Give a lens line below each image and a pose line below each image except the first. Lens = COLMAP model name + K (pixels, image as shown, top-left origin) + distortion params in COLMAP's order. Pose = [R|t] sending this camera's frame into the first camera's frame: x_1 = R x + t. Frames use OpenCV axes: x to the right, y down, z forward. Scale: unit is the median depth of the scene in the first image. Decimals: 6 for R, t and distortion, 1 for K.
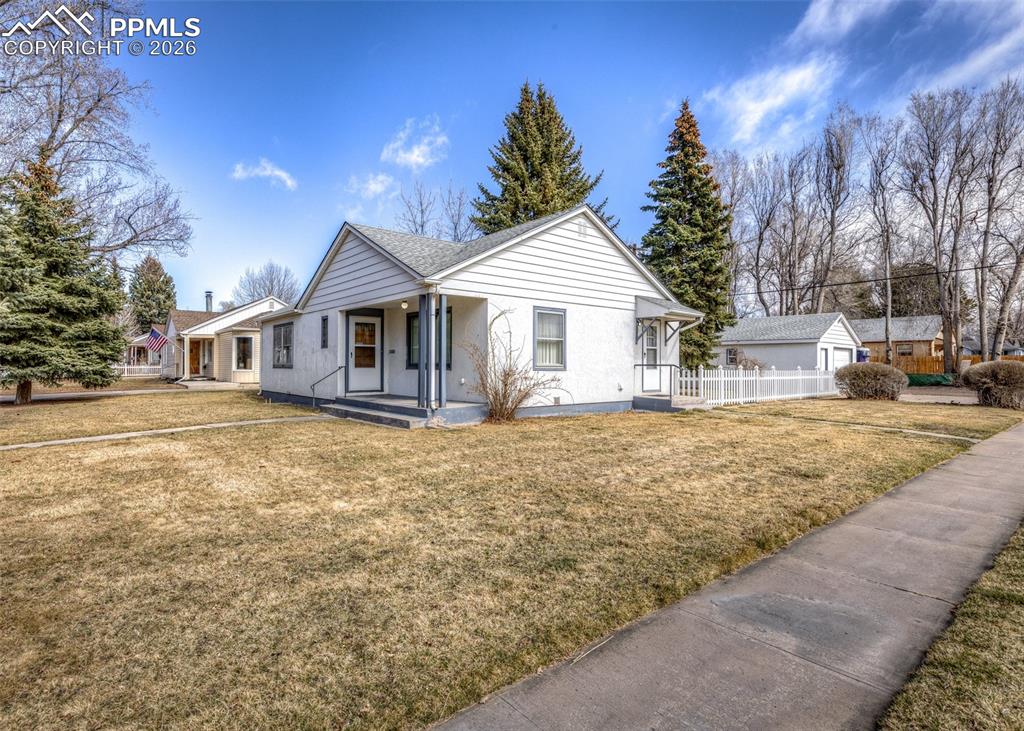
lens RADIAL K [[520.7, 0, 472.2], [0, 520.7, 364.3], [0, 0, 1]] dist [0.001848, 0.001242]
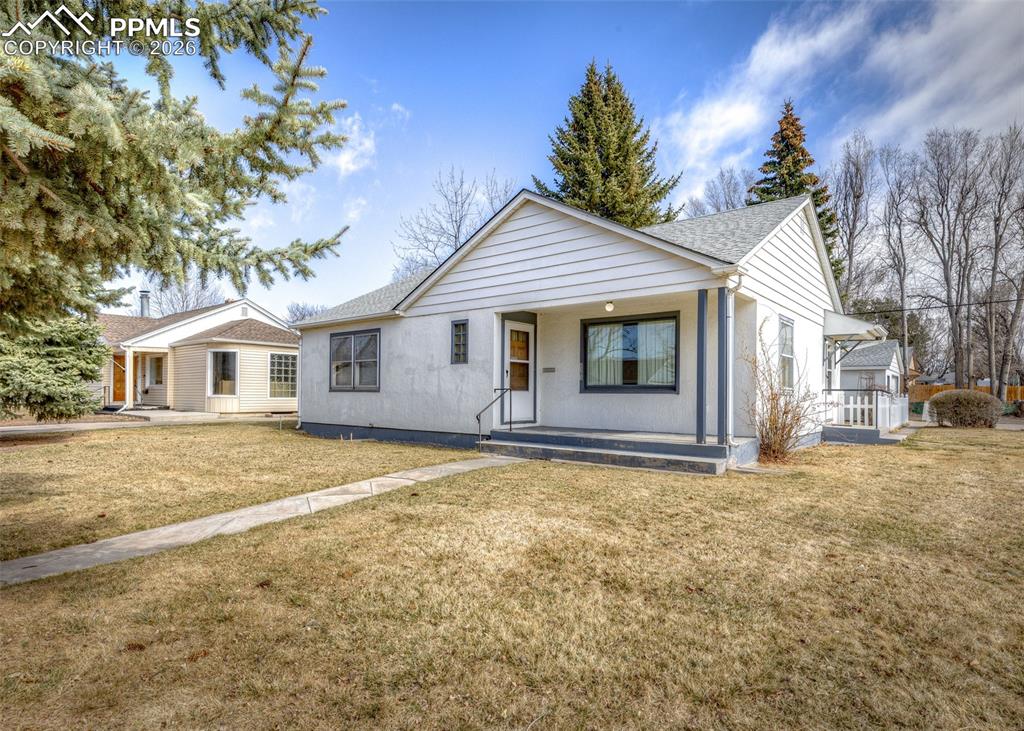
lens RADIAL K [[556.6, 0, 510.5], [0, 556.6, 397.5], [0, 0, 1]] dist [-0.002540, -0.001101]
pose [[0.973117, 0.003730, 0.230281, -0.323554], [-0.005663, 0.999954, 0.007734, 0.008006], [-0.230242, -0.008830, 0.973093, 0.182527]]
